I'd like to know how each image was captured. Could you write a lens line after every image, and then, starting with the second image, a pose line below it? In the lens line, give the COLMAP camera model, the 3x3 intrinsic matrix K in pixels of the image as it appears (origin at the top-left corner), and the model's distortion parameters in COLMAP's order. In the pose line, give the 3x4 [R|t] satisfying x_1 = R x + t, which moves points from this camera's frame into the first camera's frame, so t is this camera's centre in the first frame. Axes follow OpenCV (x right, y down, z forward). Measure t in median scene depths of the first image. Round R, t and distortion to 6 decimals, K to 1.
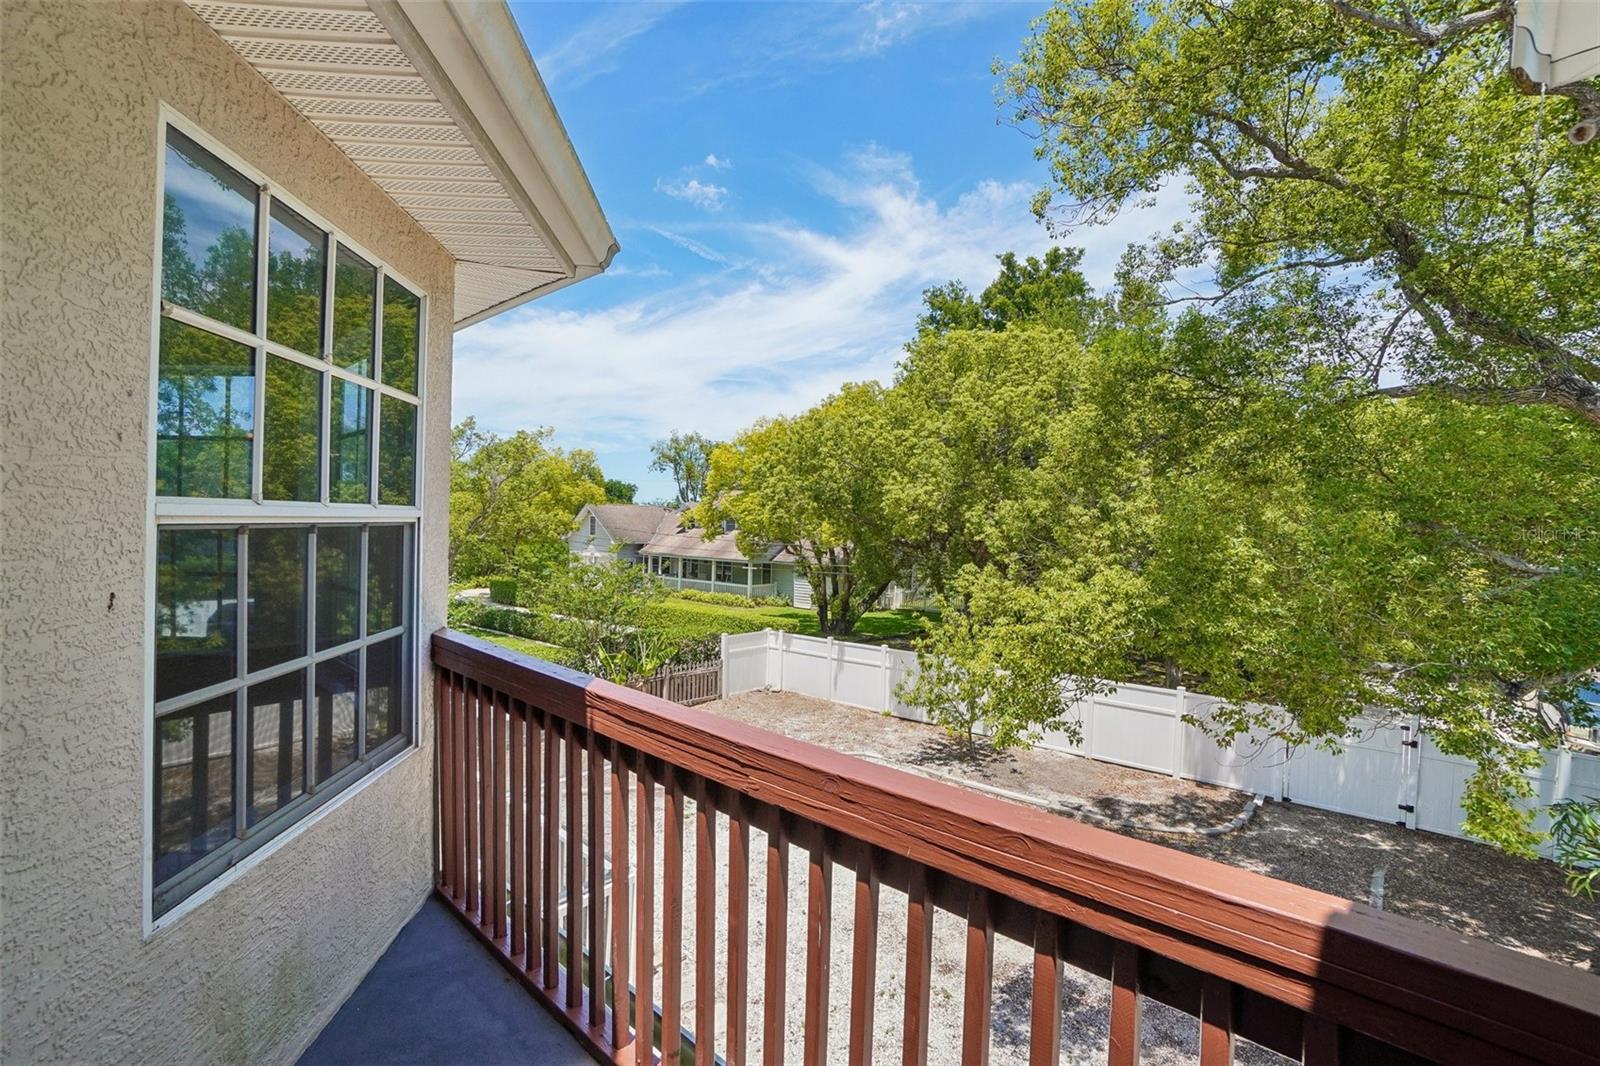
lens RADIAL K [[697.2, 0, 824.5], [0, 697.2, 525.7], [0, 0, 1]] dist [-0.068843, 0.021704]
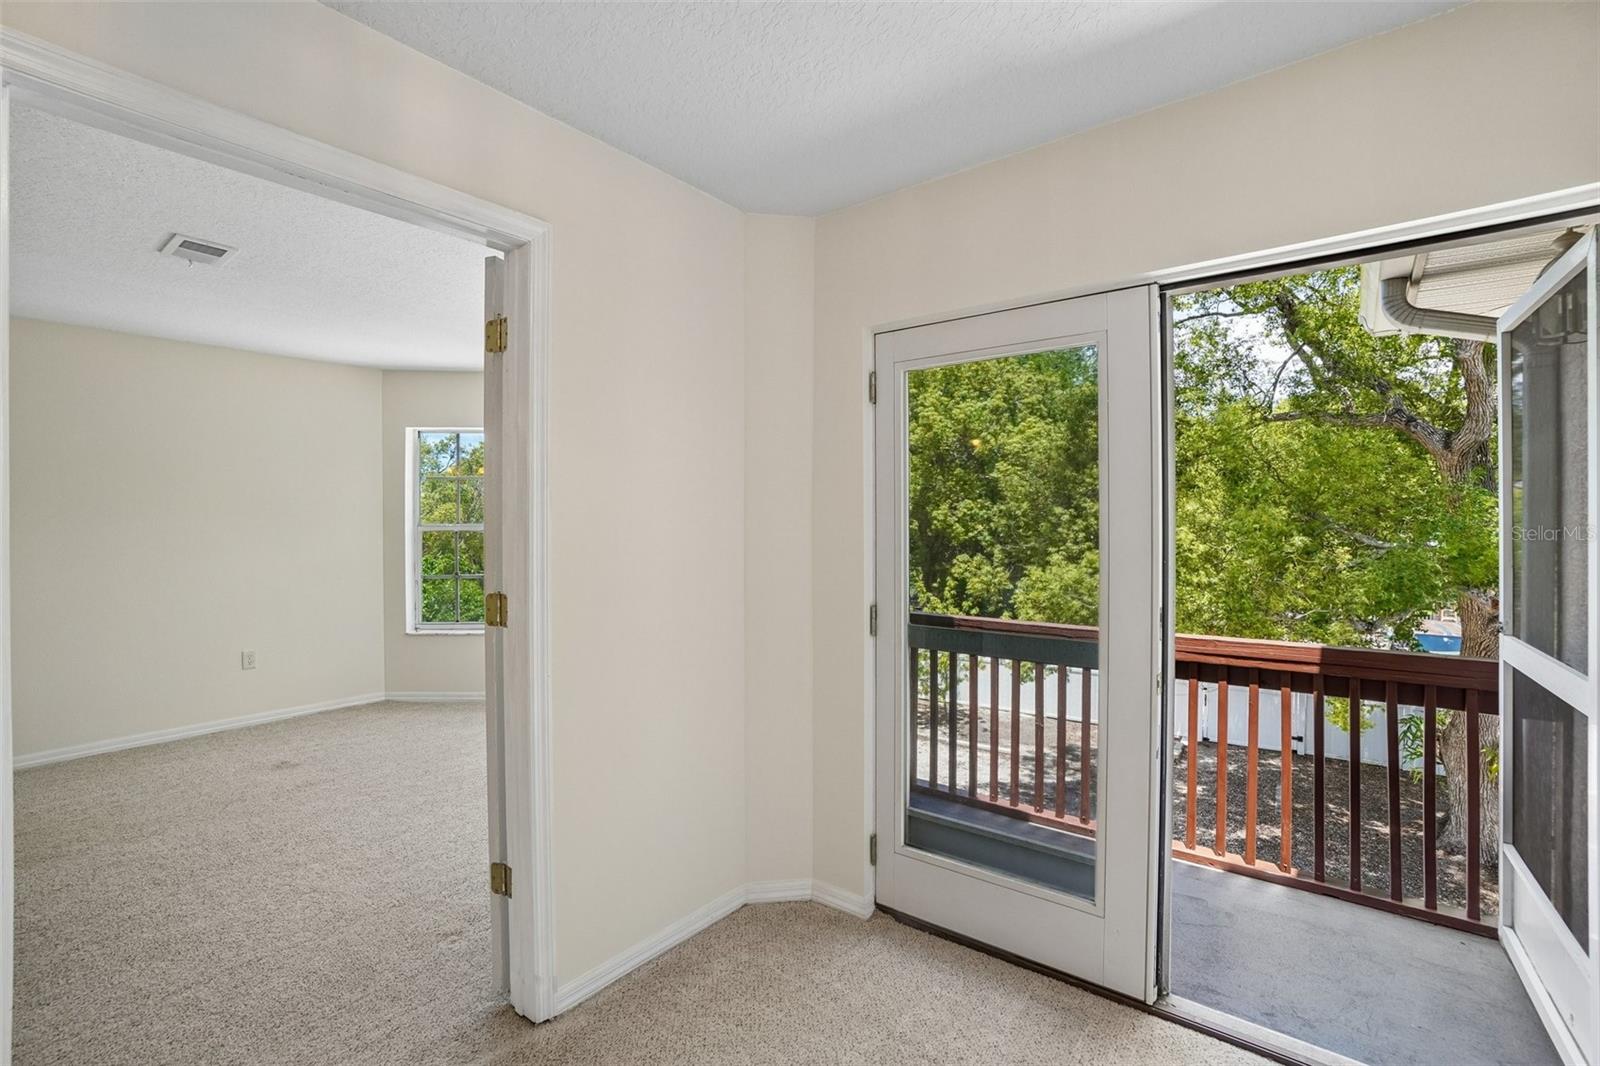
lens RADIAL K [[714.2, 0, 798.7], [0, 714.2, 516.1], [0, 0, 1]] dist [-0.055427, 0.019759]
pose [[0.992728, -0.027289, 0.117241, -0.252580], [0.028262, 0.999578, -0.006645, -0.015066], [-0.117010, 0.009910, 0.993081, -0.245035]]
